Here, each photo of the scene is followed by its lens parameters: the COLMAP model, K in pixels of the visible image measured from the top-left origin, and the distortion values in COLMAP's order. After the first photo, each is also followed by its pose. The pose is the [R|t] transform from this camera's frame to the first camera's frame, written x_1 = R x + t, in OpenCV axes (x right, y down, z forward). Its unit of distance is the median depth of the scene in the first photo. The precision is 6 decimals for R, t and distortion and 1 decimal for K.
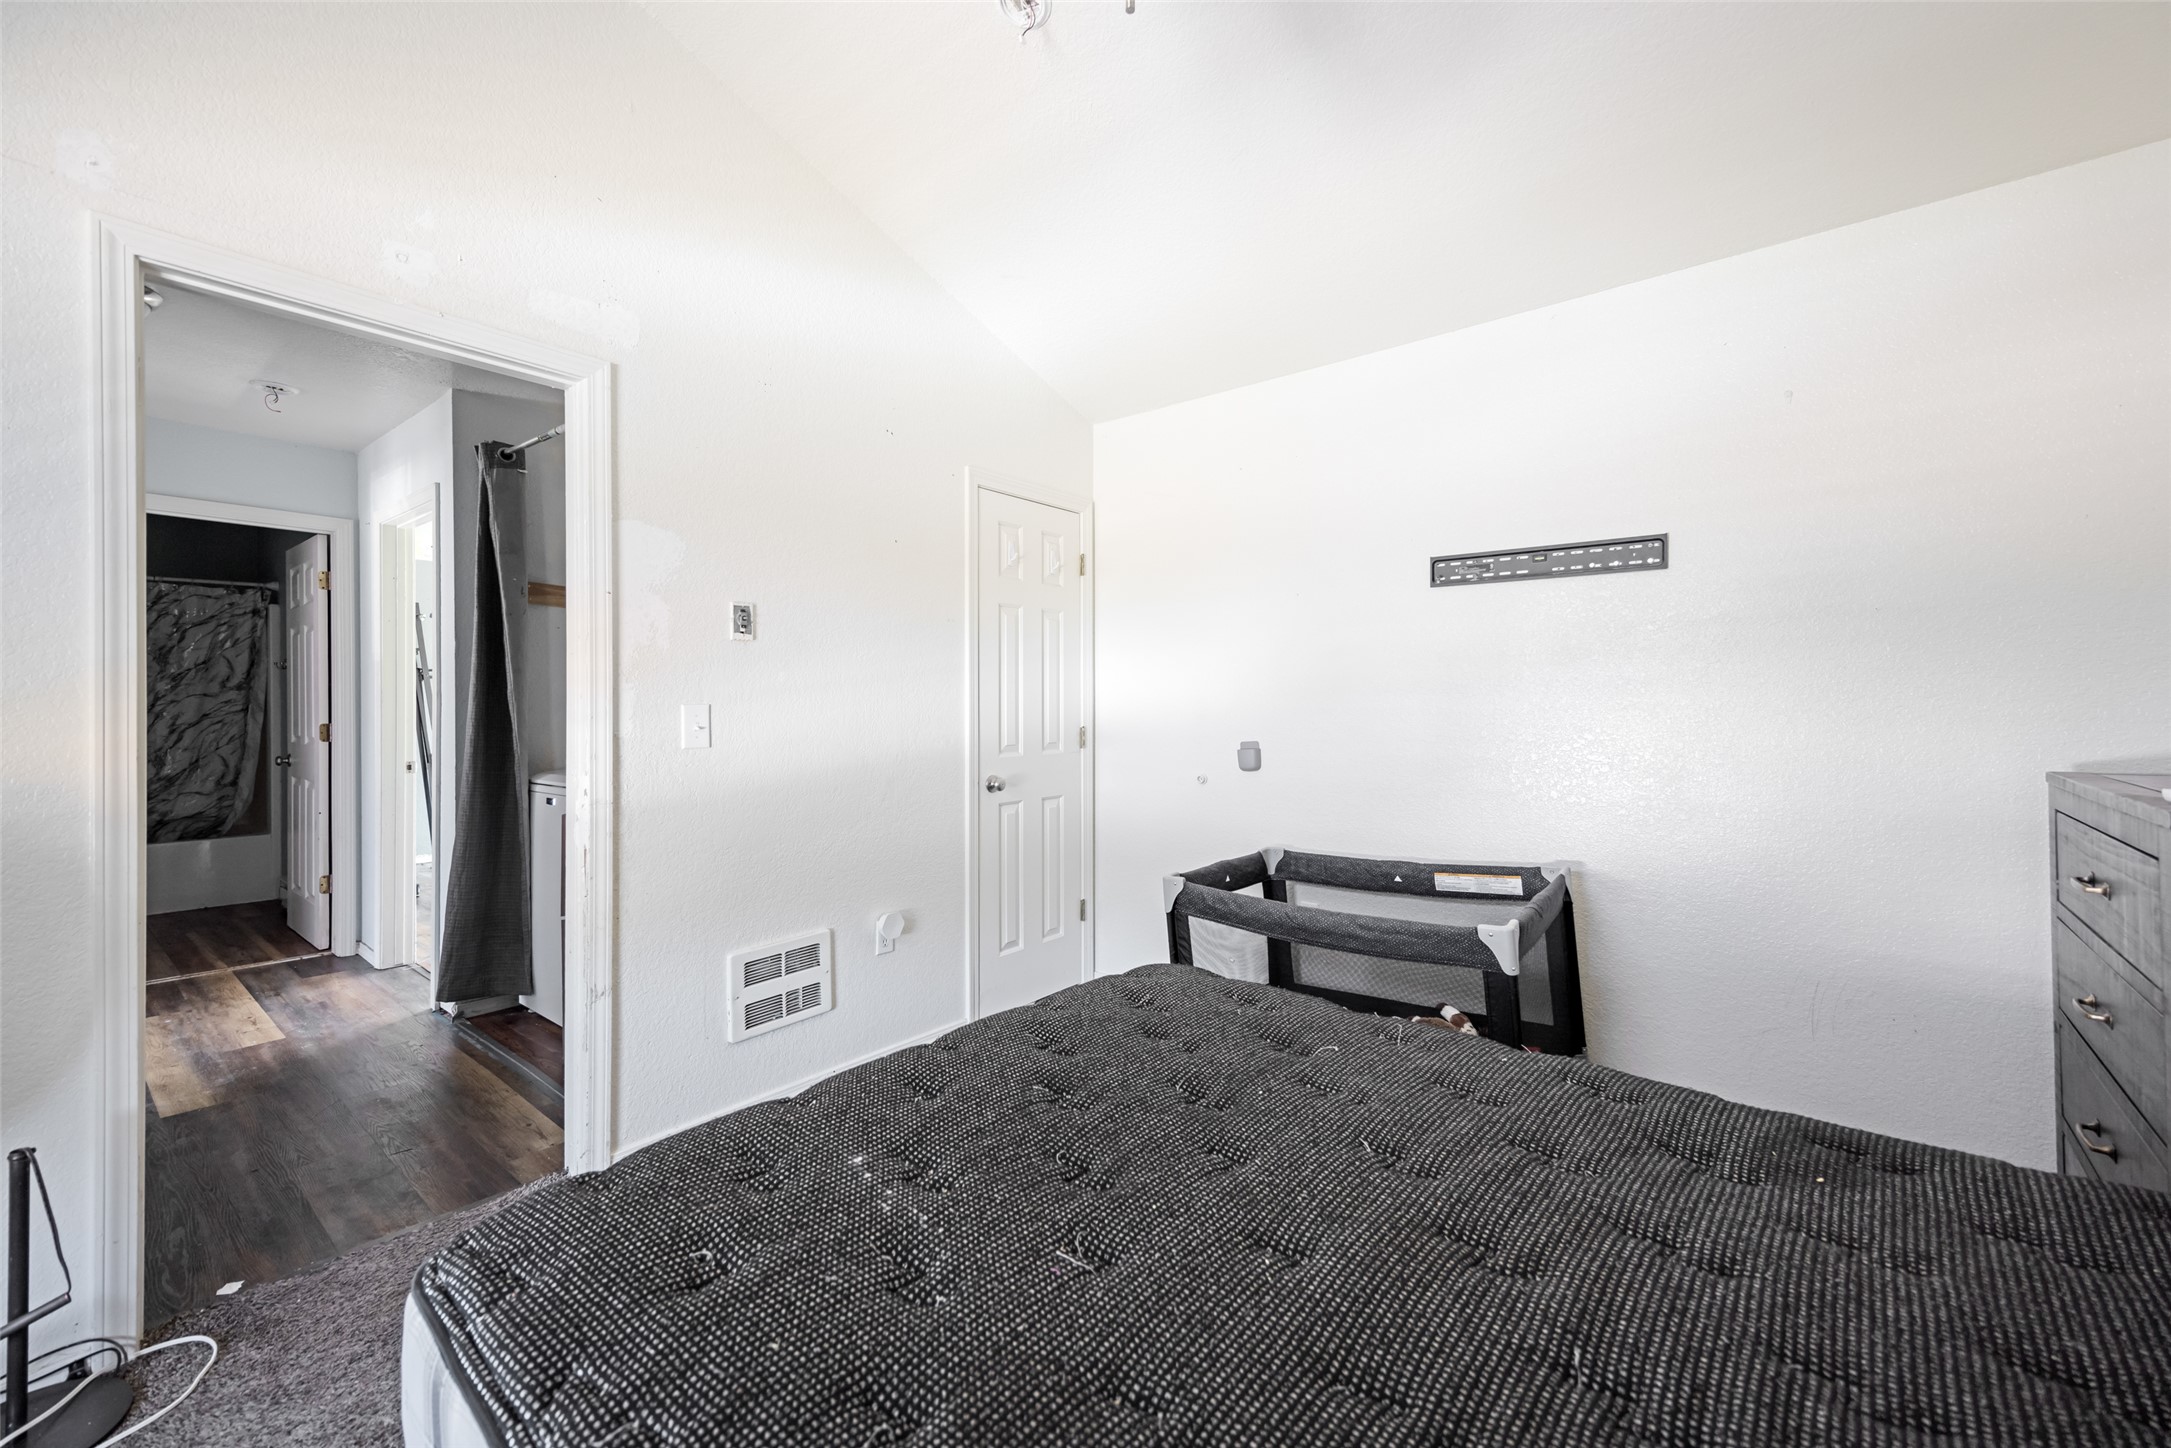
lens RADIAL K [[871.7, 0, 1083.8], [0, 871.7, 715.2], [0, 0, 1]] dist [-0.000408, 0.000046]
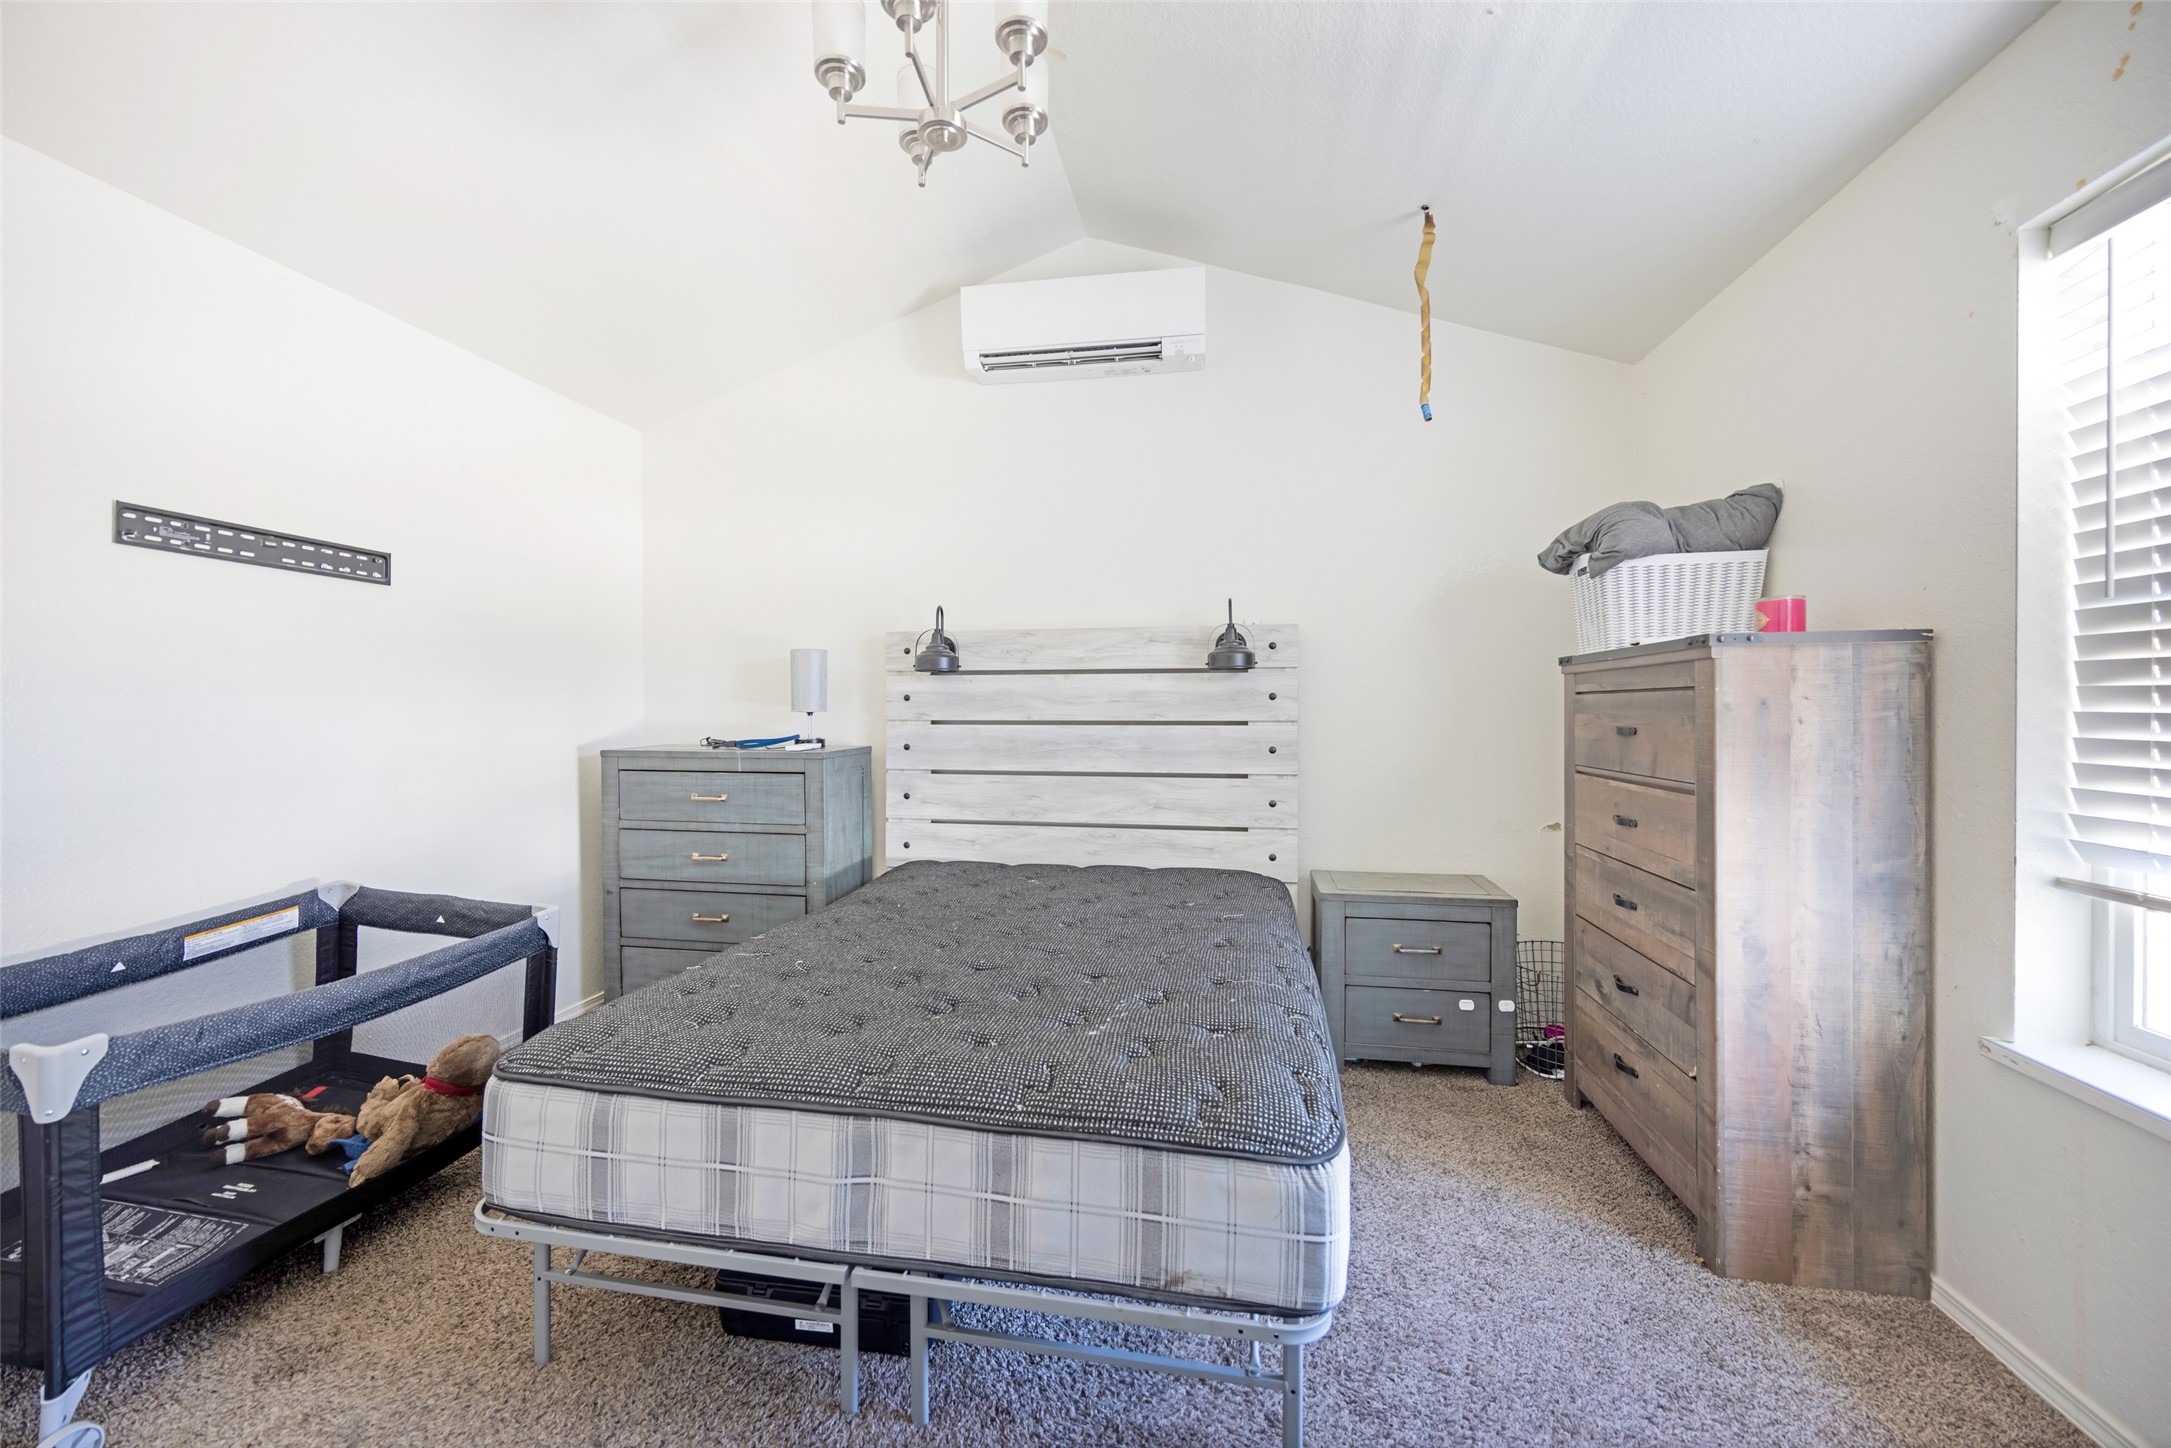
lens RADIAL K [[871.7, 0, 1083.8], [0, 871.7, 715.2], [0, 0, 1]] dist [-0.000408, 0.000046]
pose [[-0.501193, -0.005508, 0.865318, -0.657450], [0.002599, 0.999966, 0.007871, -0.013165], [-0.865331, 0.006193, -0.501162, 0.747307]]
